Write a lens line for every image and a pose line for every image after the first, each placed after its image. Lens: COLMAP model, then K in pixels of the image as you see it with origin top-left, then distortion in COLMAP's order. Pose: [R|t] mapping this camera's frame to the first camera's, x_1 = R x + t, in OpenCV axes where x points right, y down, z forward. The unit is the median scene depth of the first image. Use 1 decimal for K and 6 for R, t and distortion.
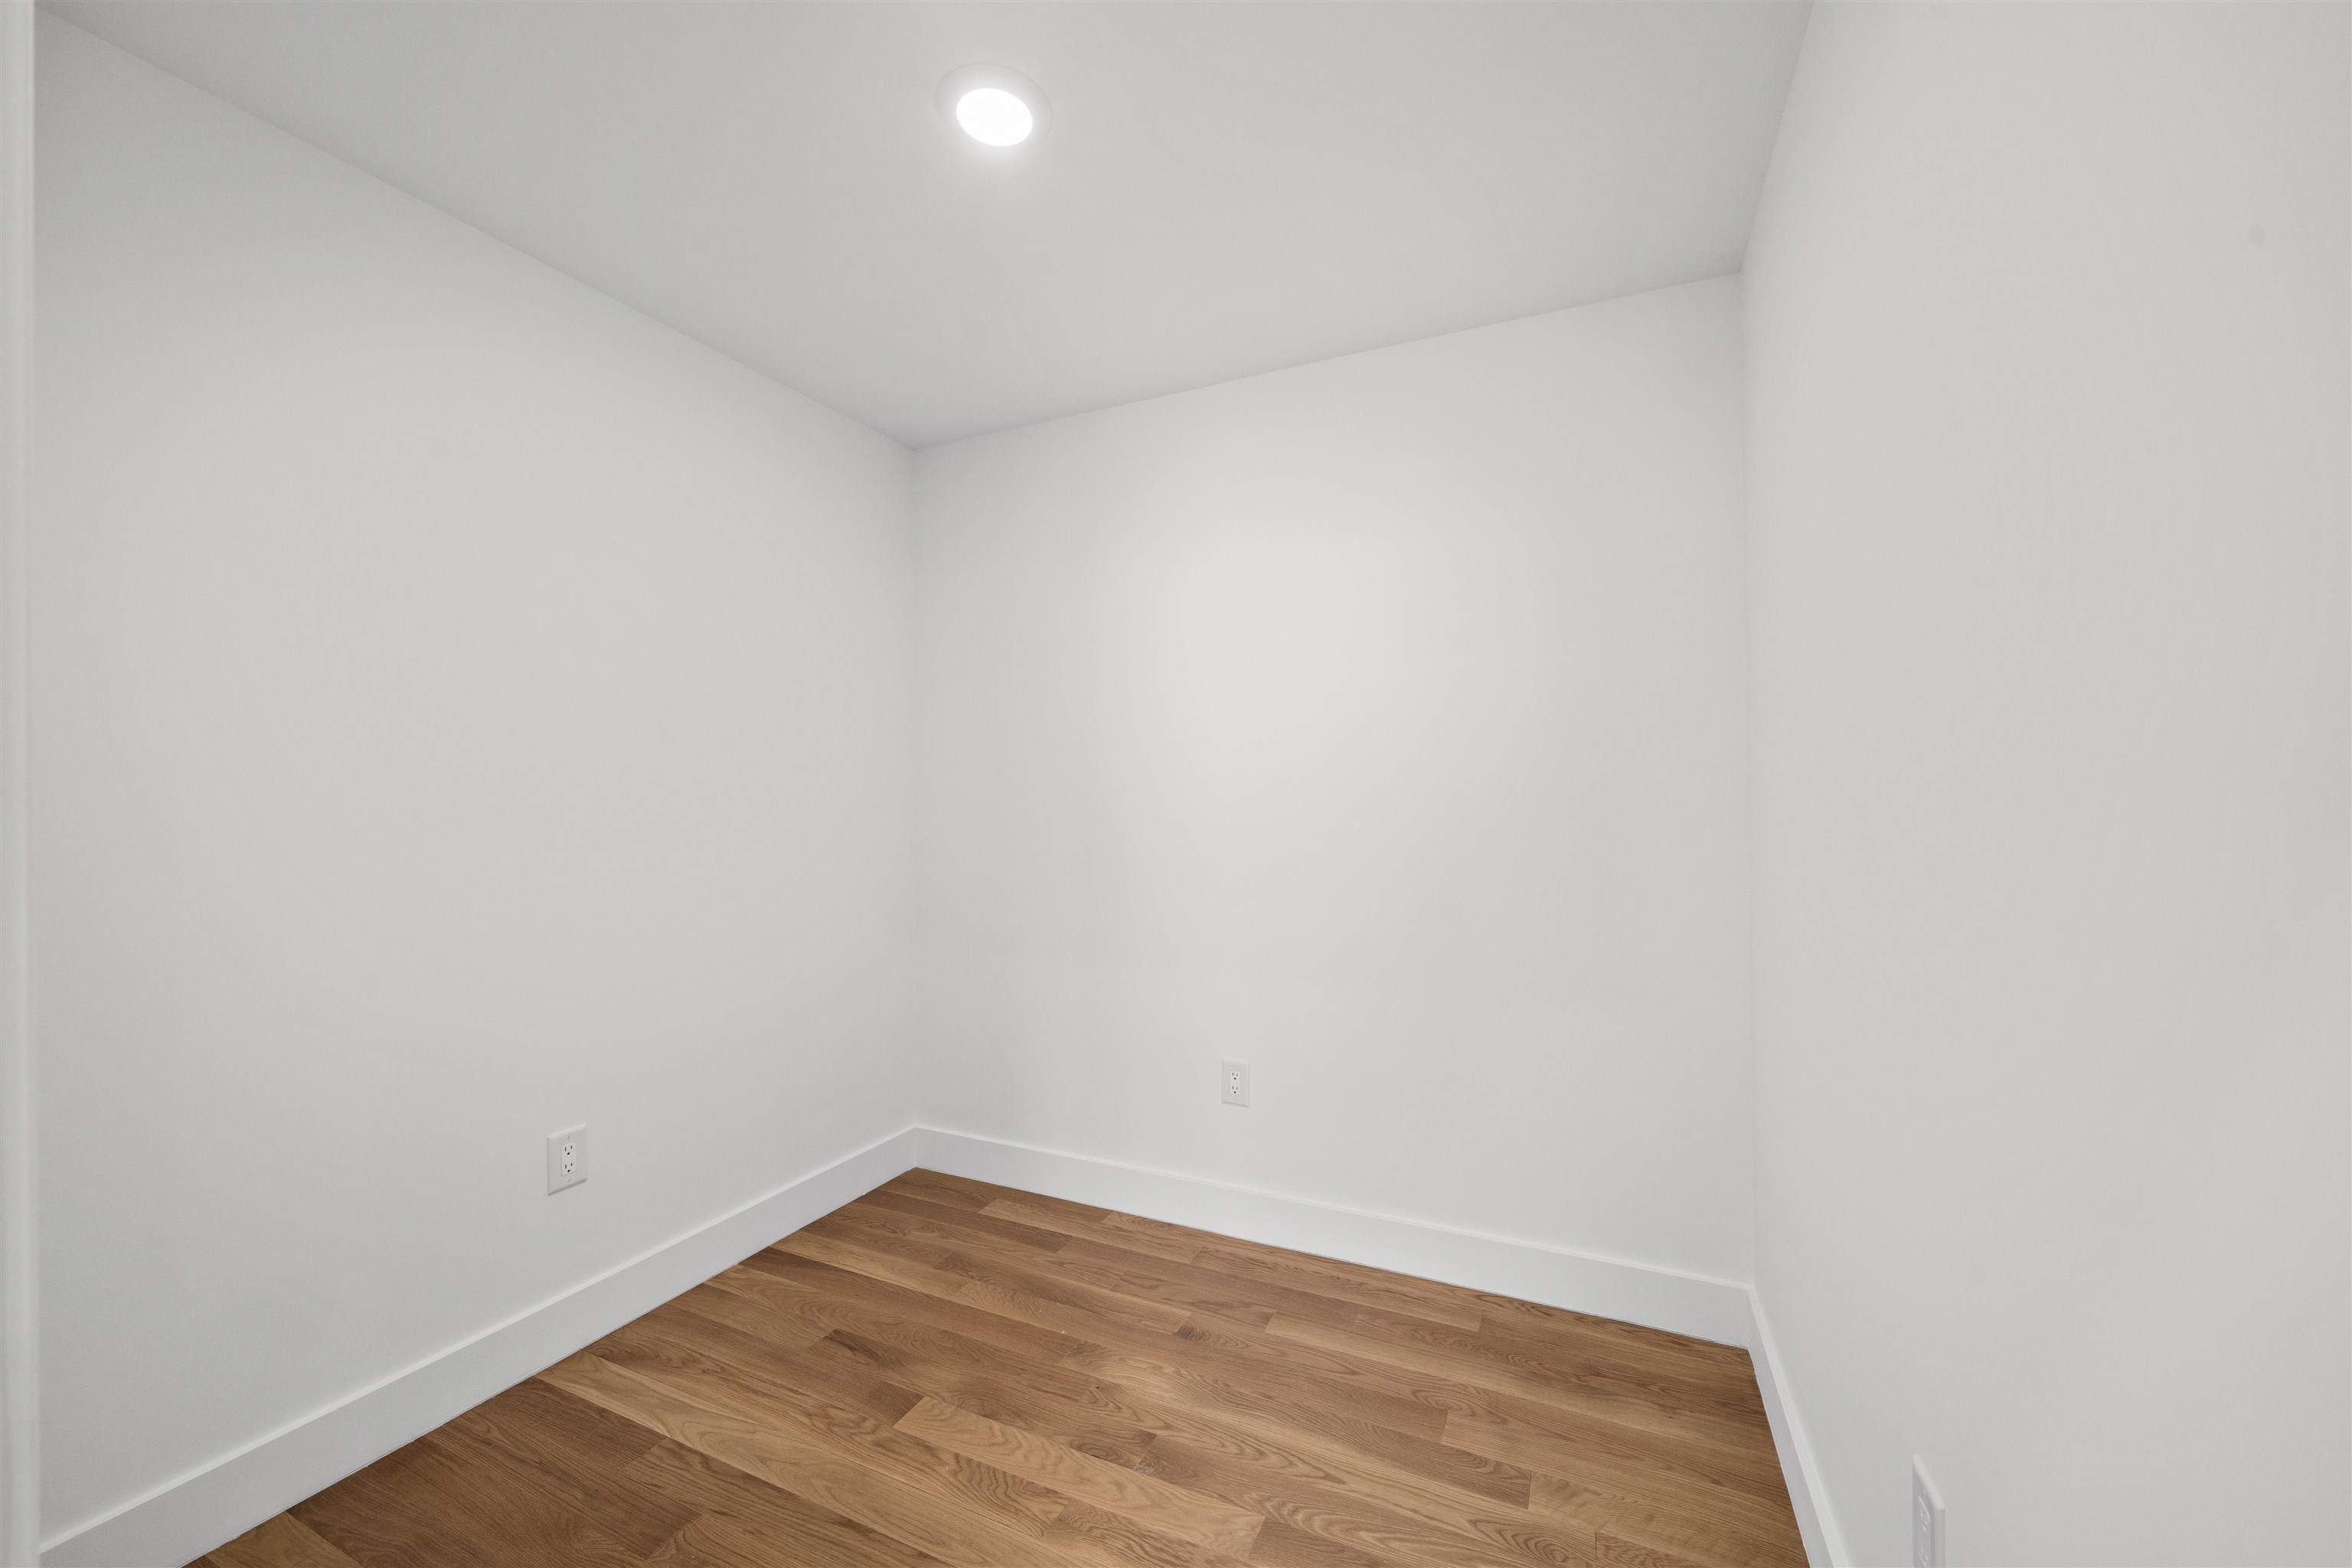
lens RADIAL K [[889.6, 0, 1170.5], [0, 889.6, 782.5], [0, 0, 1]] dist [-0.005096, 0.000519]
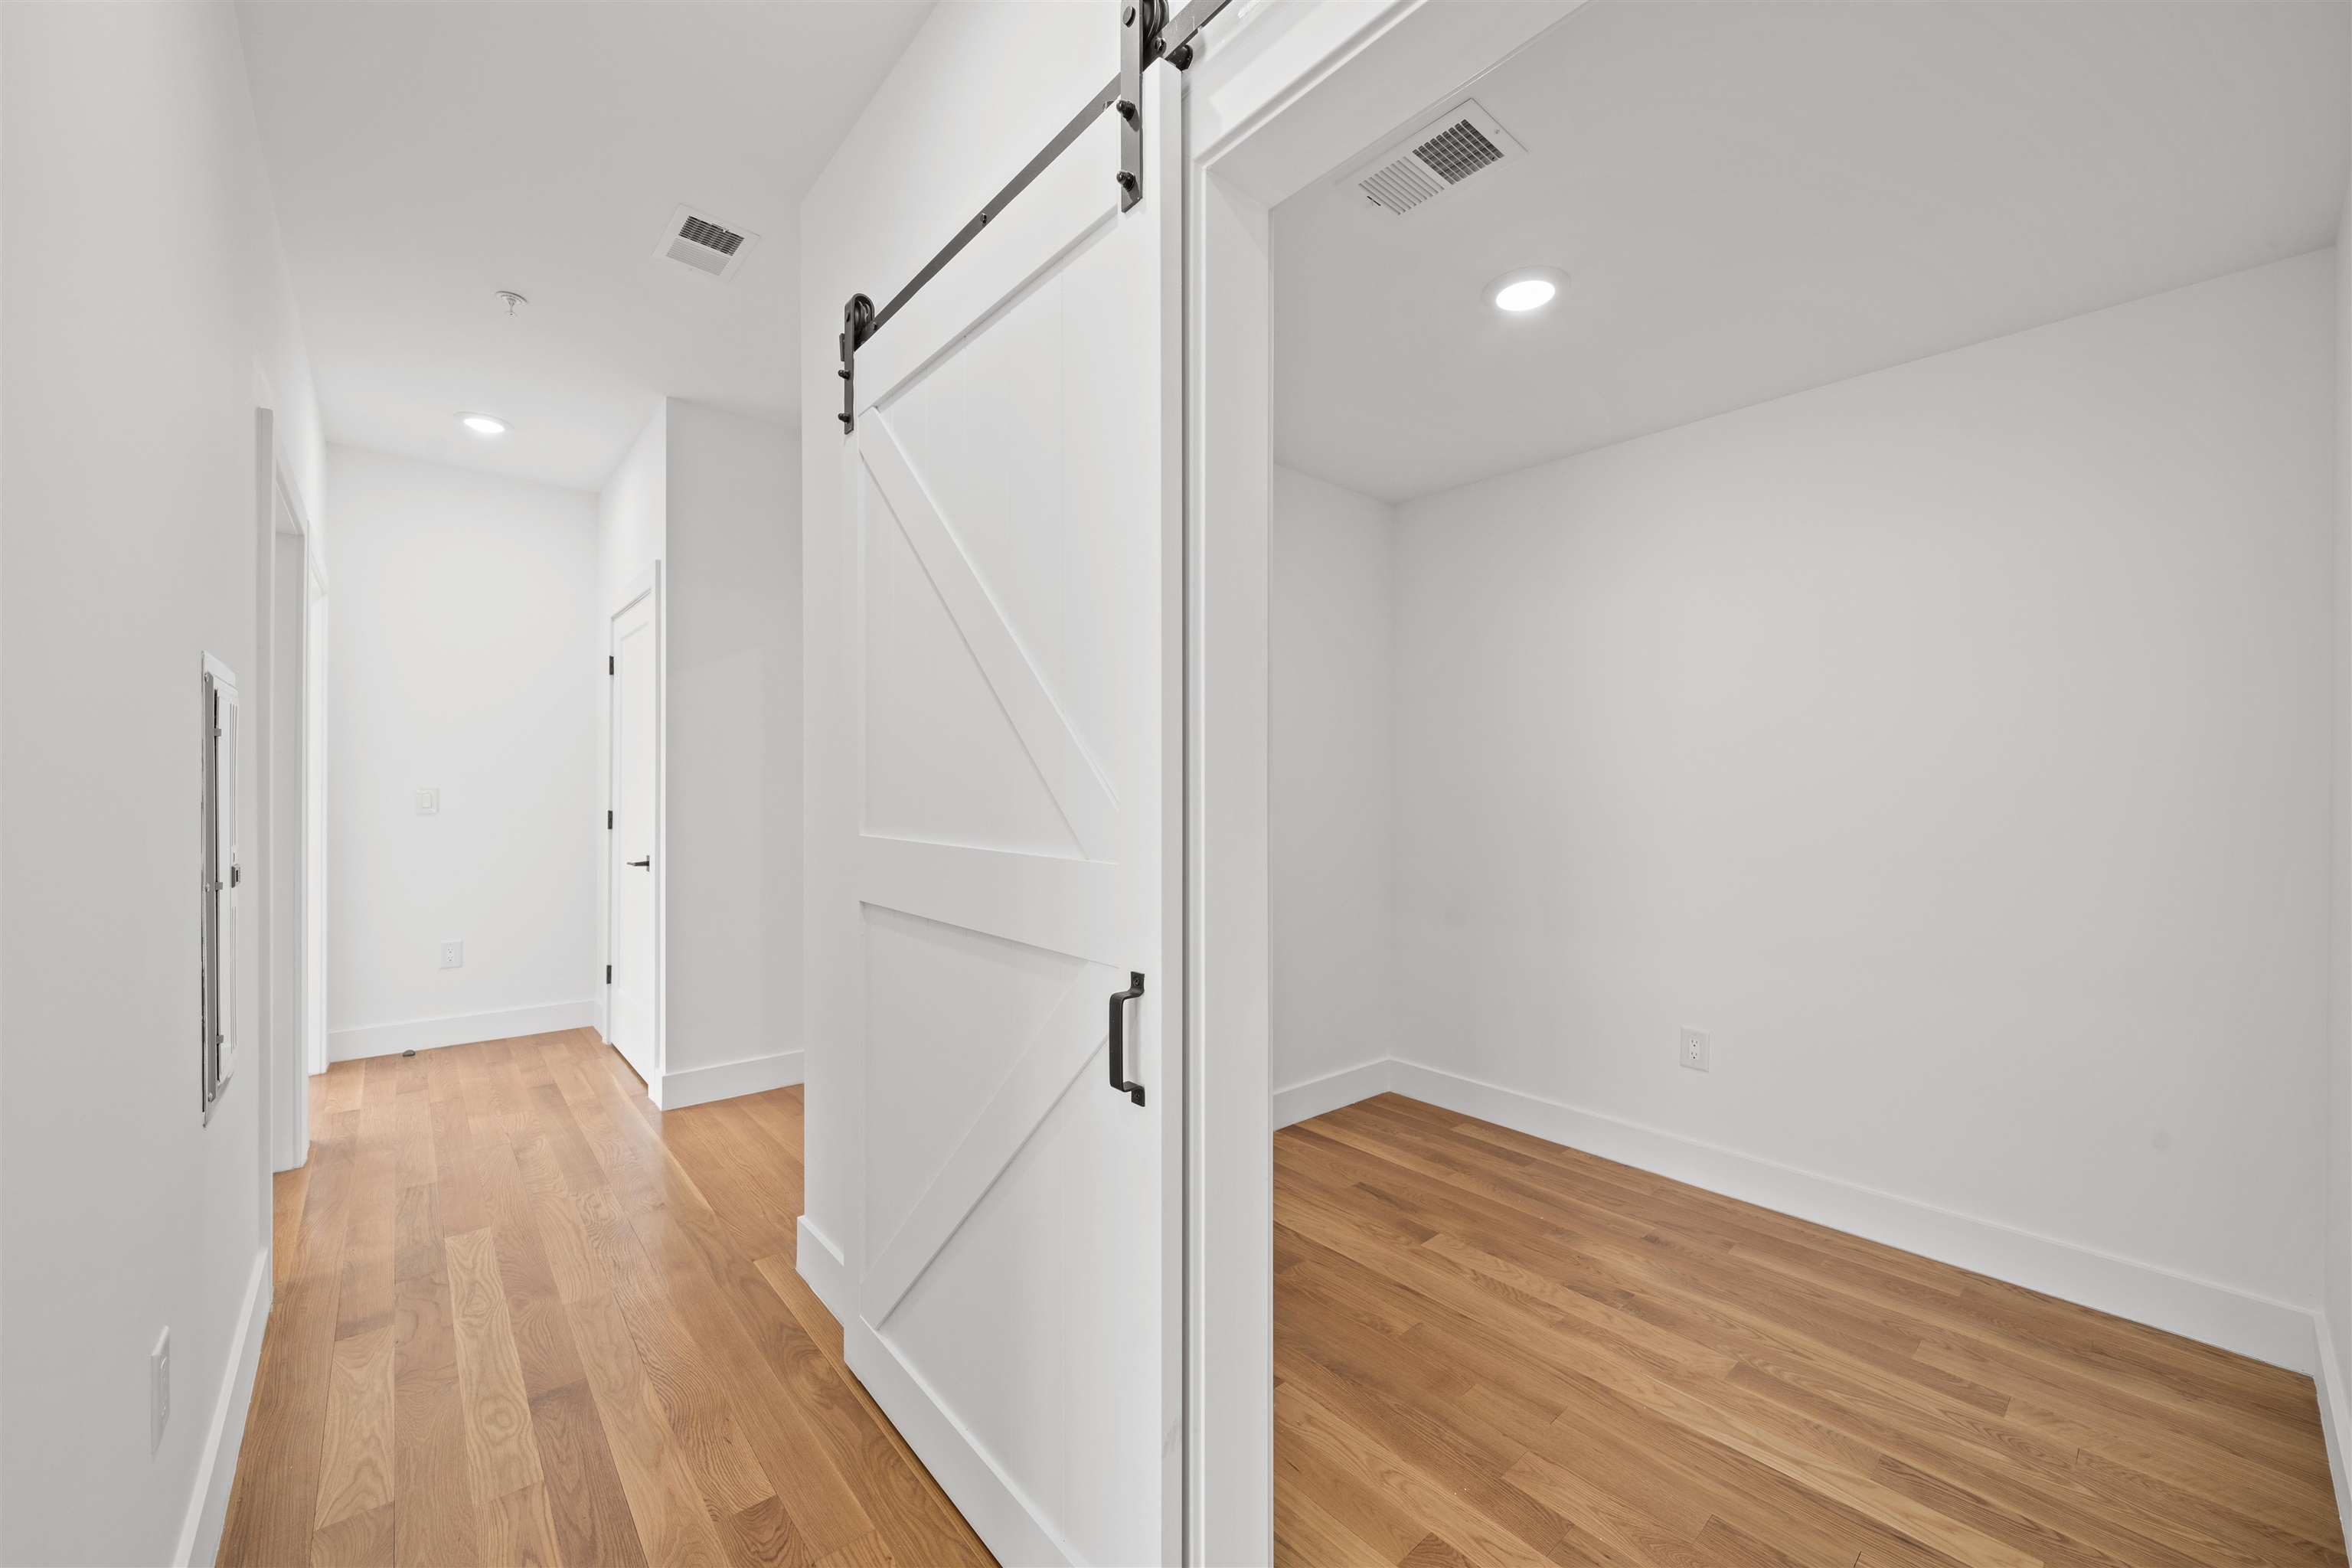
lens RADIAL K [[889.6, 0, 1179.2], [0, 889.6, 797.1], [0, 0, 1]] dist [-0.005096, 0.000519]
pose [[0.914417, 0.016391, -0.404443, -0.098341], [-0.006549, 0.999648, 0.025707, -0.005574], [0.404722, -0.020858, 0.914202, -0.368534]]
